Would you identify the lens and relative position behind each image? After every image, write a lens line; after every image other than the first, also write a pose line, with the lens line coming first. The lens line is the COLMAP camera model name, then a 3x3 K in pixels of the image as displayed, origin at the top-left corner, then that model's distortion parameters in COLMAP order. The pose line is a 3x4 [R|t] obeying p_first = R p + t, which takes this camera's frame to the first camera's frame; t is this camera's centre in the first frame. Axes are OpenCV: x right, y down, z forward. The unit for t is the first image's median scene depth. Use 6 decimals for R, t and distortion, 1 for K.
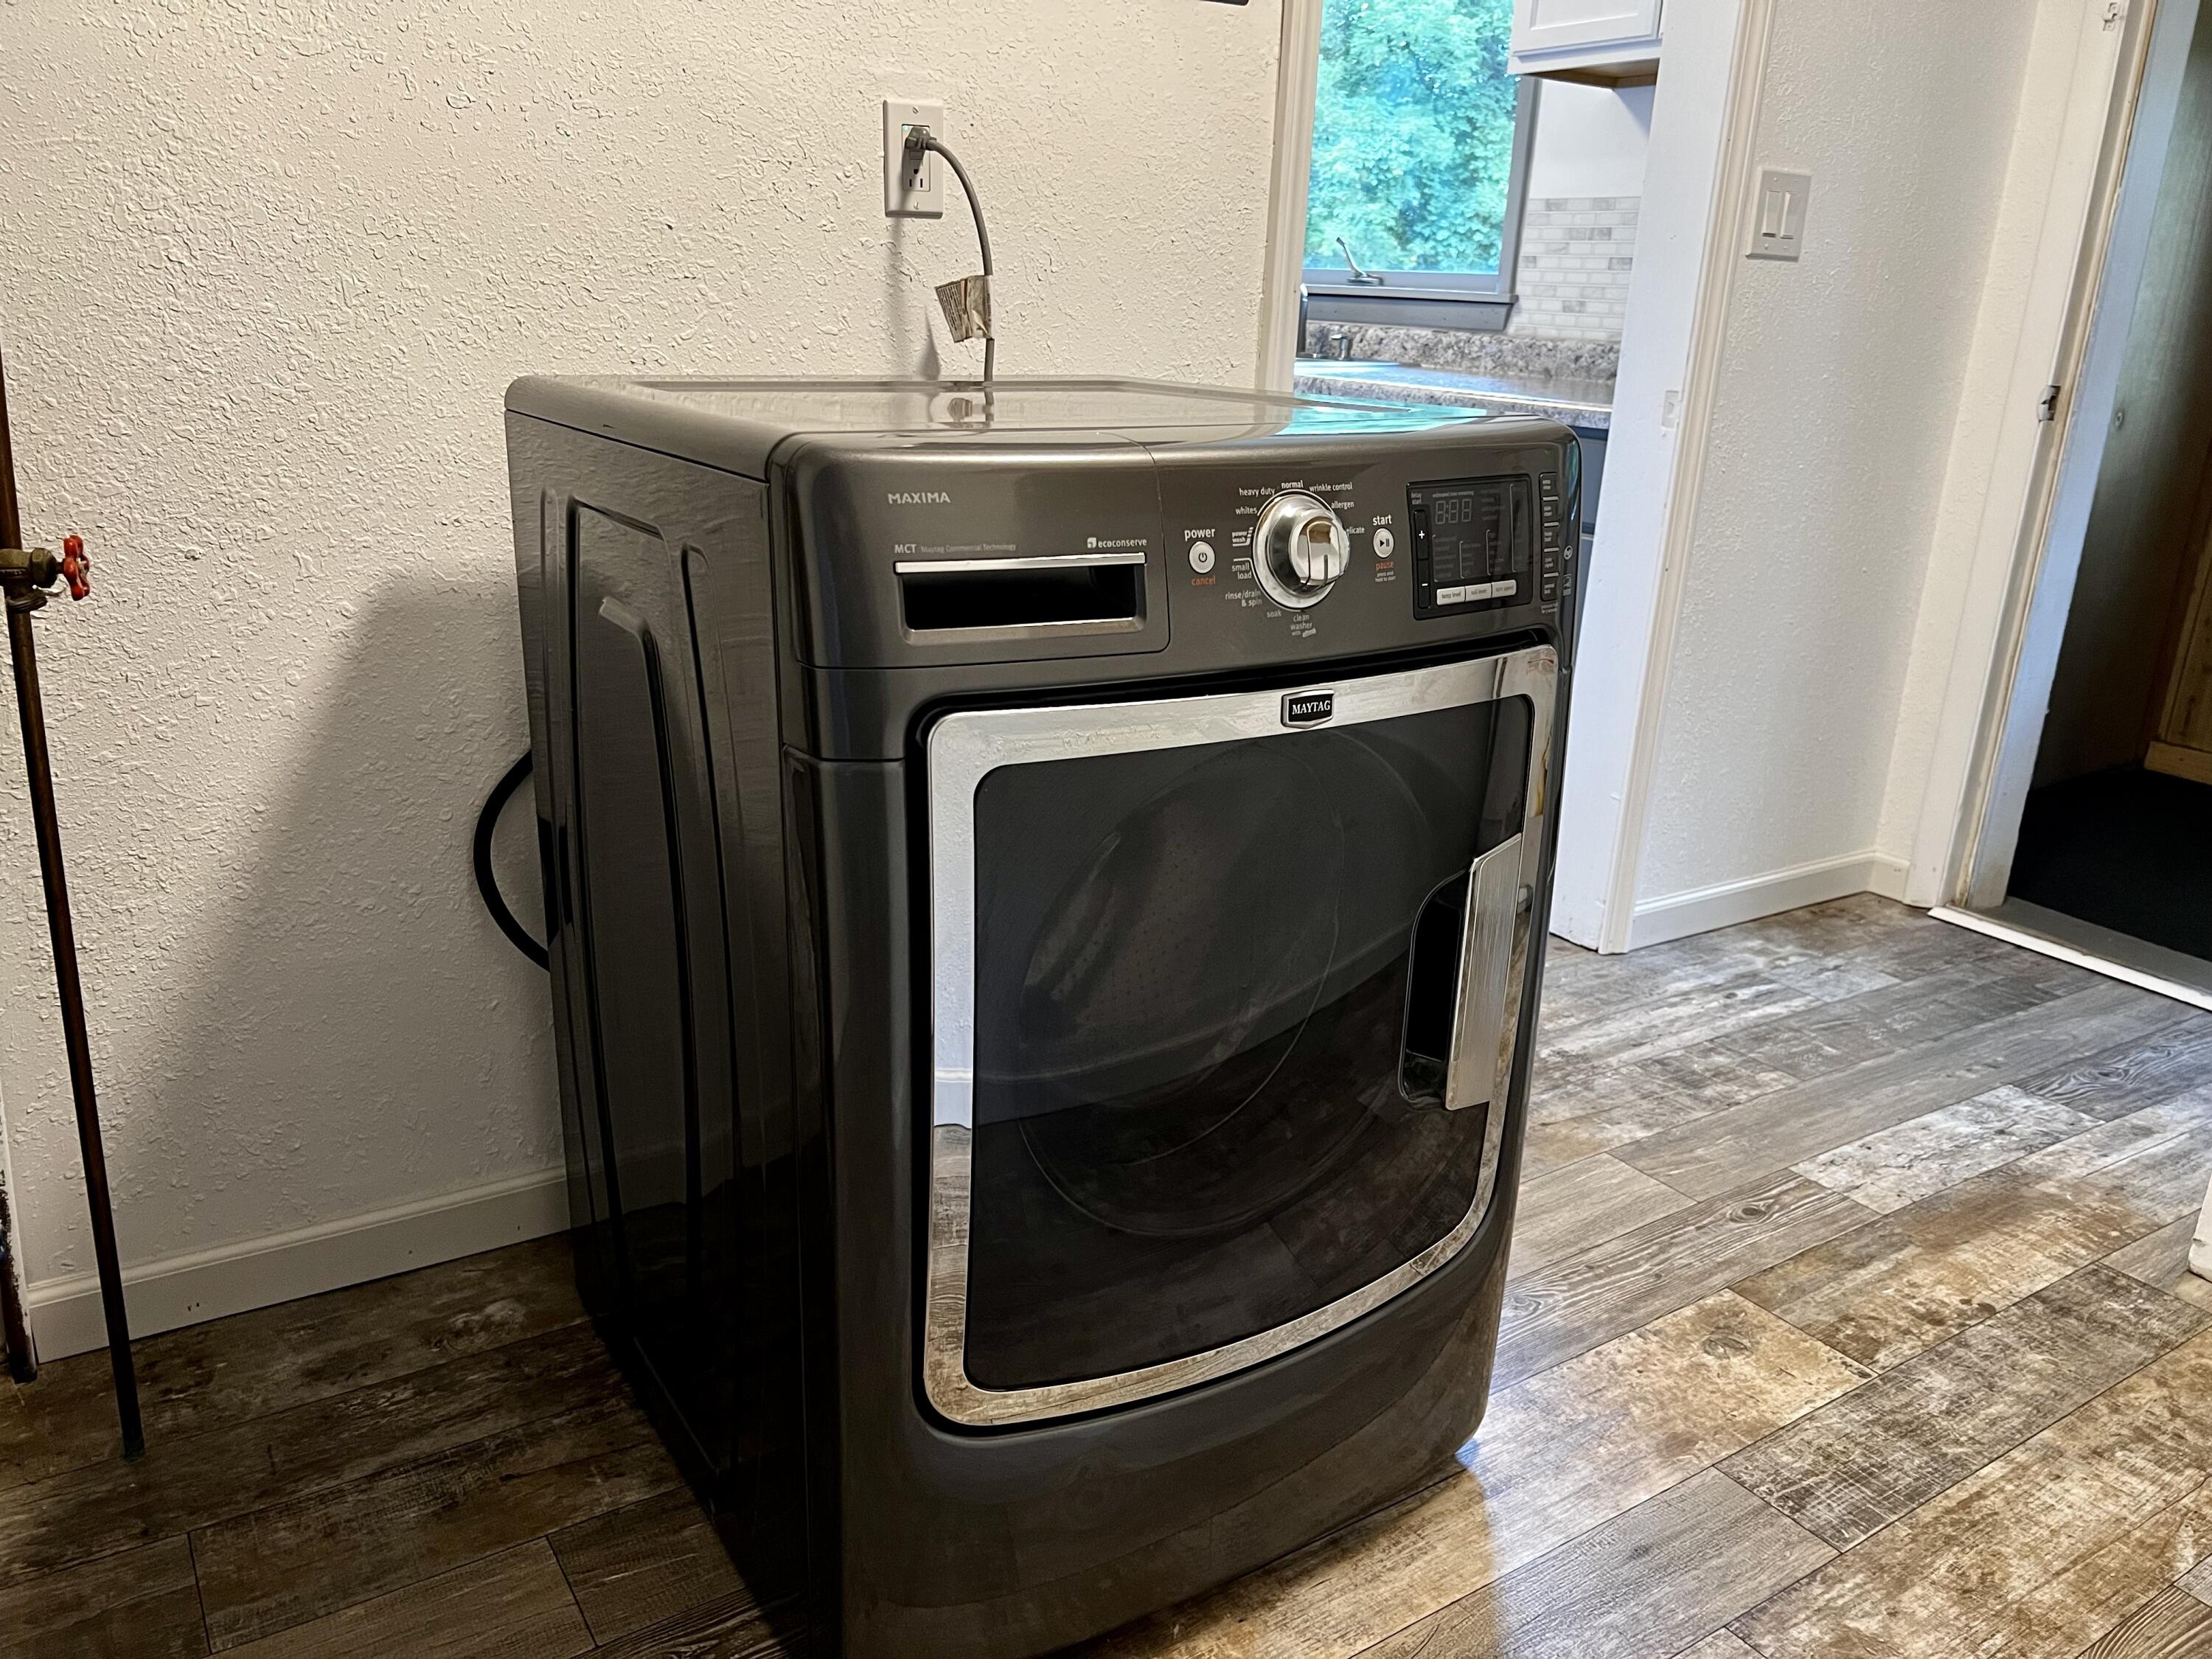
lens RADIAL K [[1676.4, 0, 1109.8], [0, 1676.4, 832.1], [0, 0, 1]] dist [-0.000575, -0.000825]
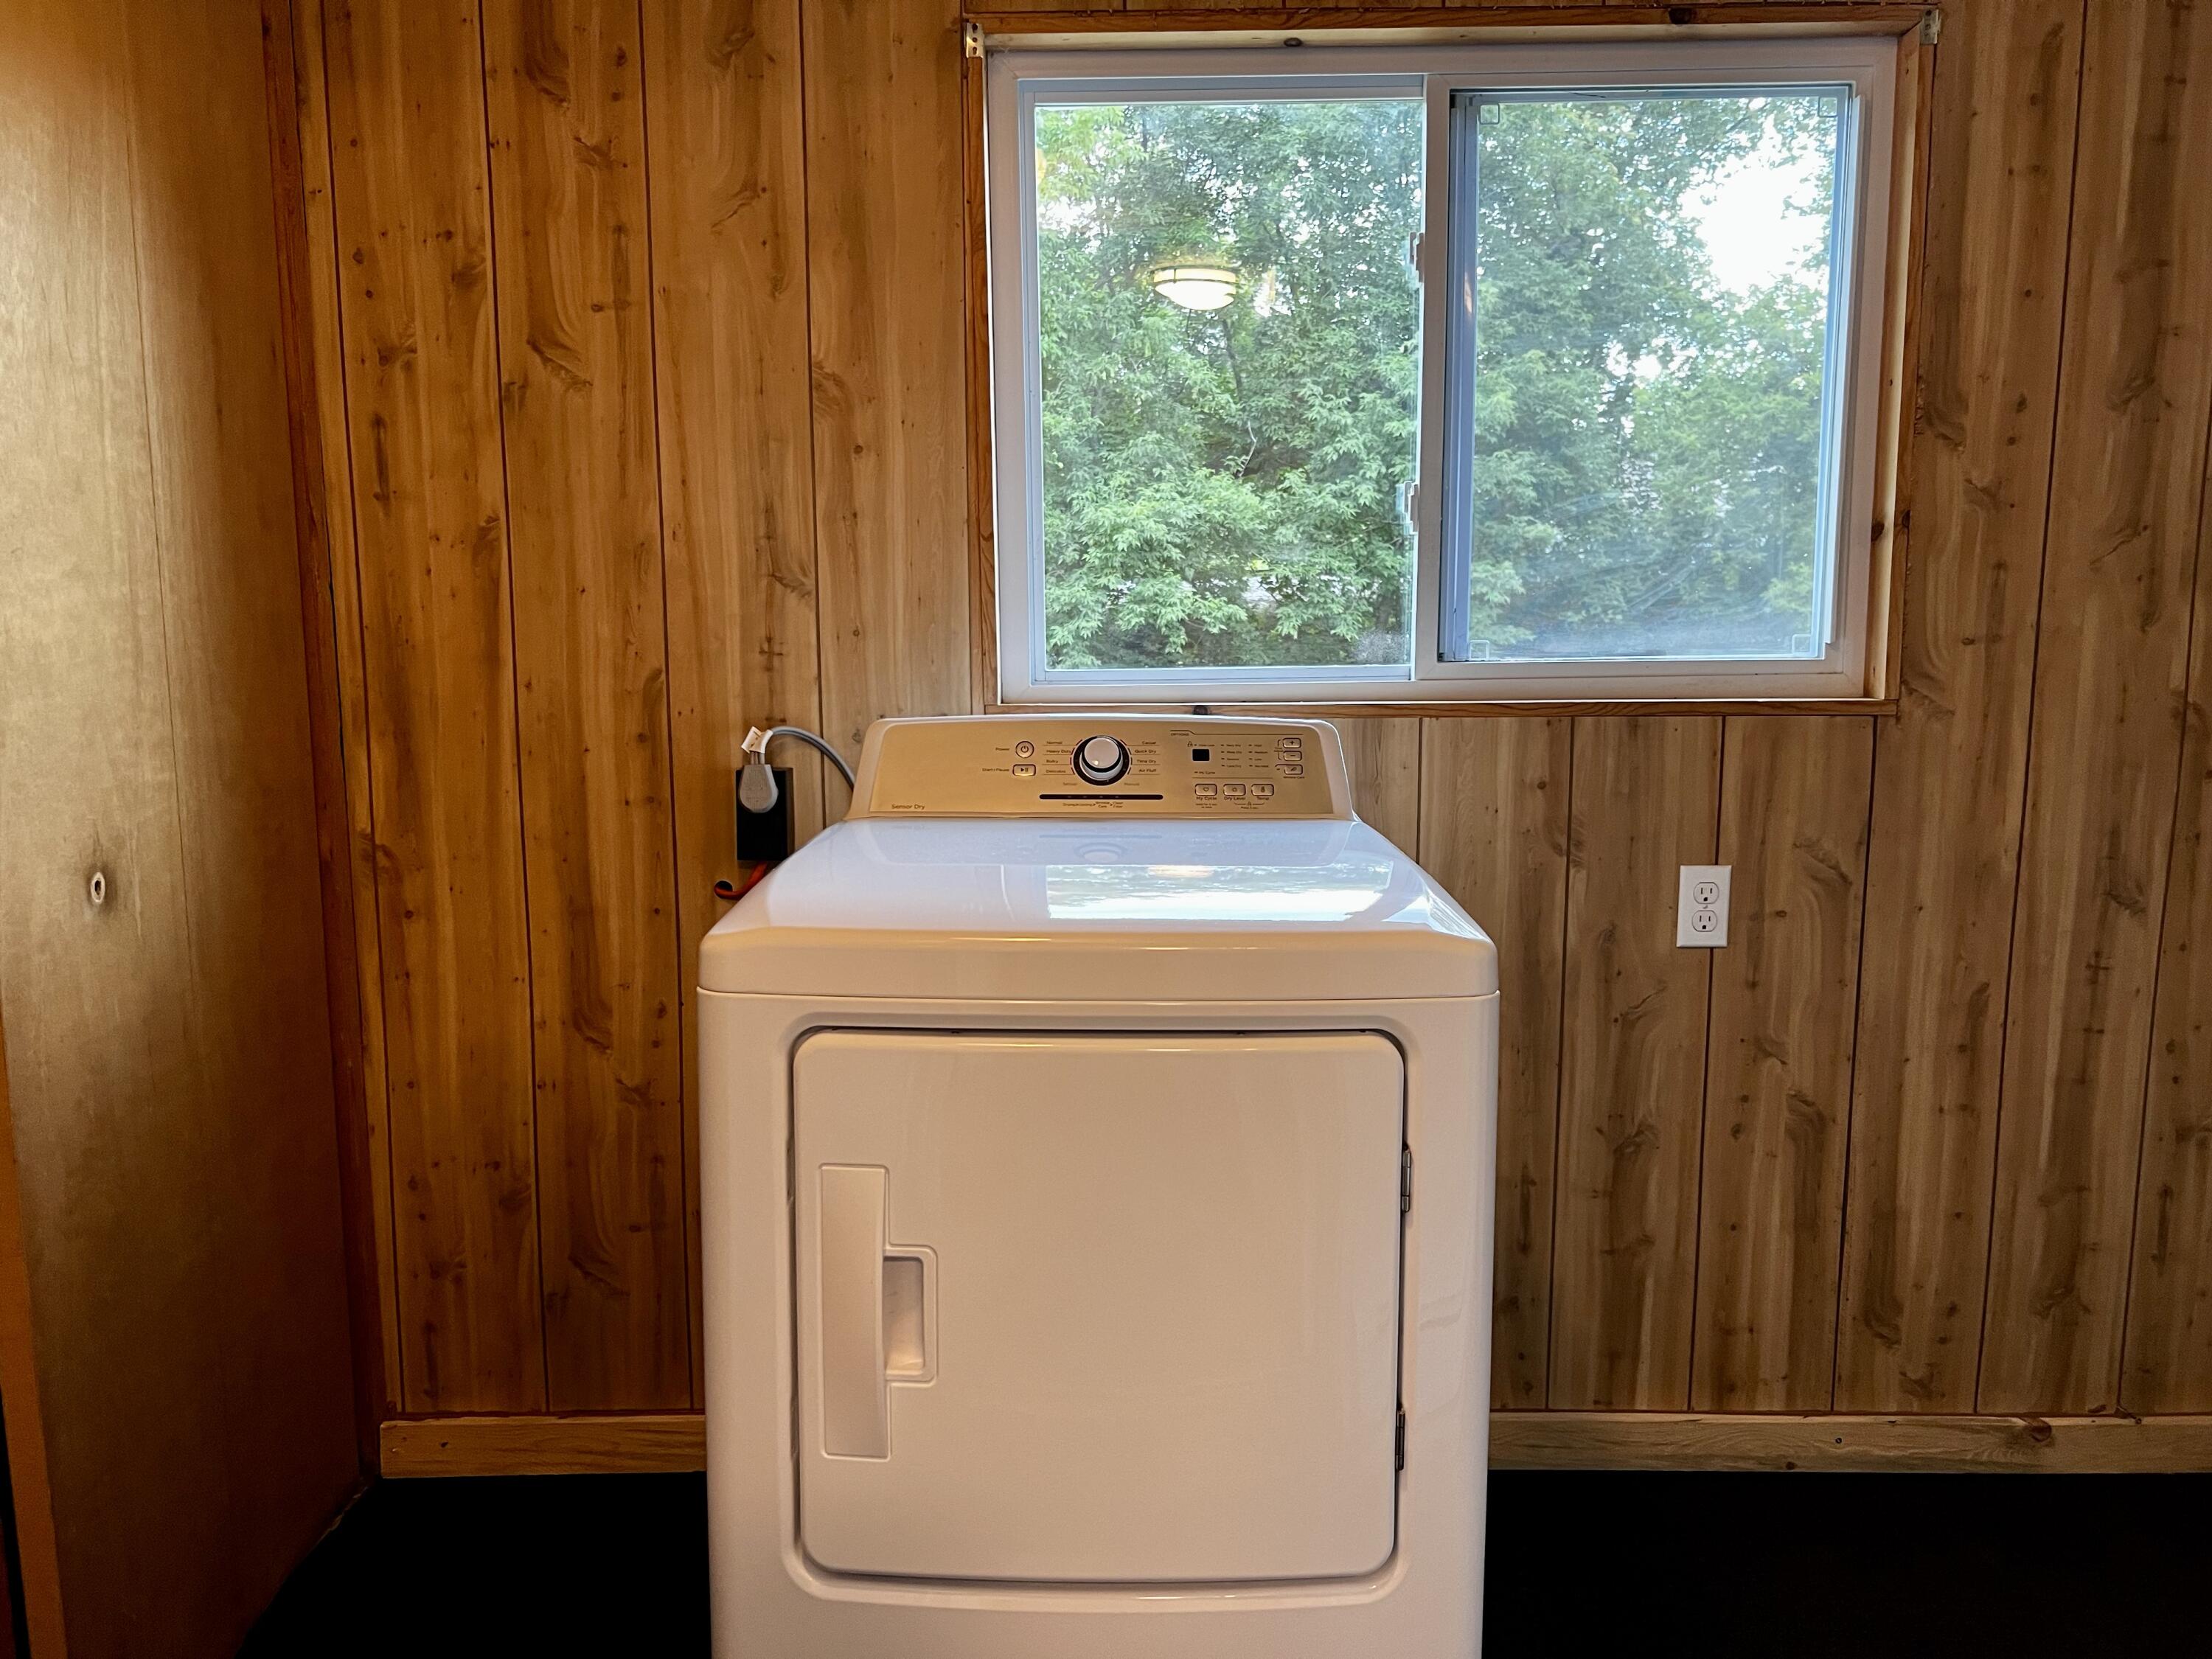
lens RADIAL K [[1676.4, 0, 1104.3], [0, 1676.4, 831.4], [0, 0, 1]] dist [-0.000575, -0.000825]
pose [[0.542098, -0.147763, 0.827222, 0.391131], [0.282428, 0.959190, -0.013746, -0.181013], [-0.791432, 0.241082, 0.561707, 0.560202]]
